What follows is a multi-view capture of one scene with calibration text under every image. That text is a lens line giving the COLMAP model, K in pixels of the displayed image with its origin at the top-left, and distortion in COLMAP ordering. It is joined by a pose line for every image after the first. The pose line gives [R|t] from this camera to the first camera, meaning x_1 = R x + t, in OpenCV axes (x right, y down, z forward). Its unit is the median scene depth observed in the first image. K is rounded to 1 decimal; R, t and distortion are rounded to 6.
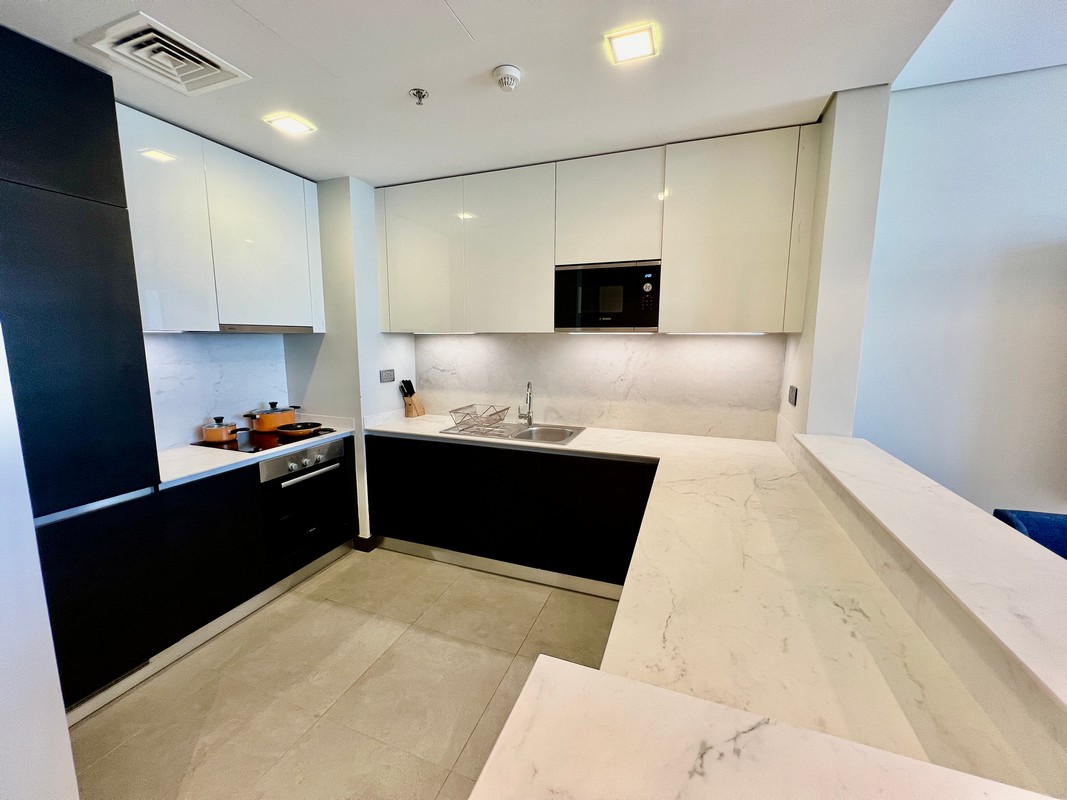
lens RADIAL K [[427.6, 0, 529.9], [0, 427.6, 397.0], [0, 0, 1]] dist [-0.001221, 0.000225]
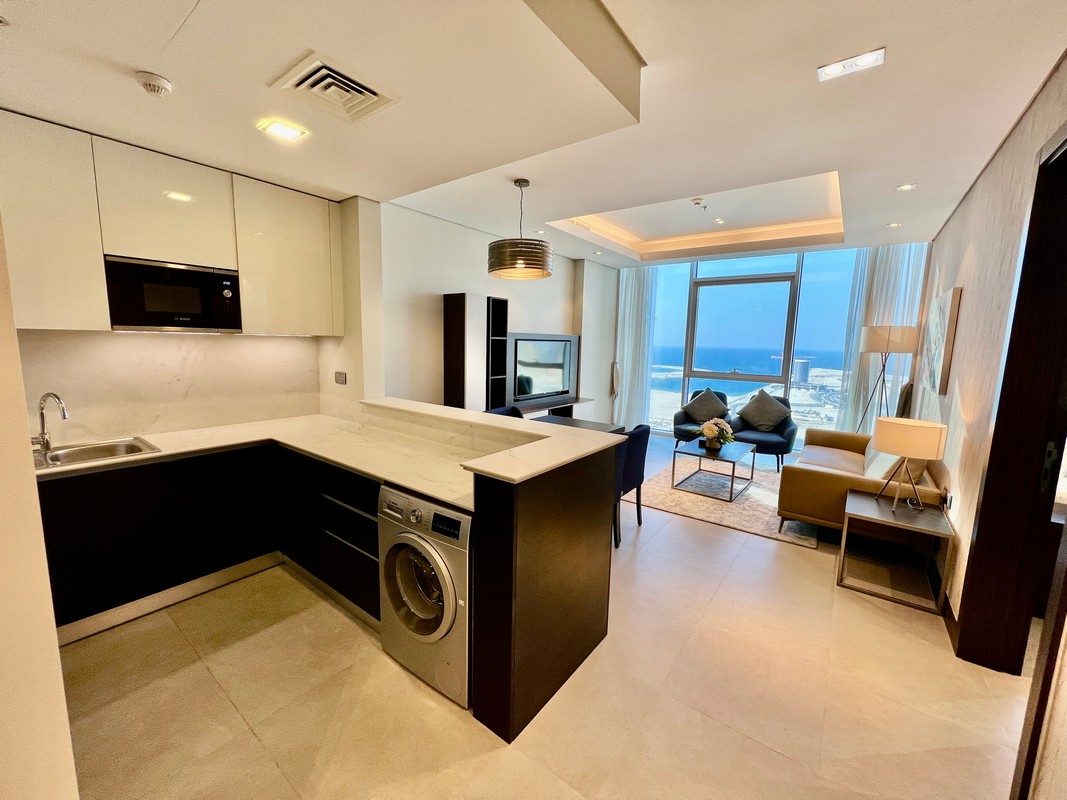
lens RADIAL K [[427.6, 0, 529.9], [0, 427.6, 397.0], [0, 0, 1]] dist [-0.001221, 0.000225]
pose [[0.280552, -0.123895, 0.951809, -0.580666], [0.110573, 0.989204, 0.096171, -0.007568], [-0.953449, 0.078263, 0.291223, -0.059390]]
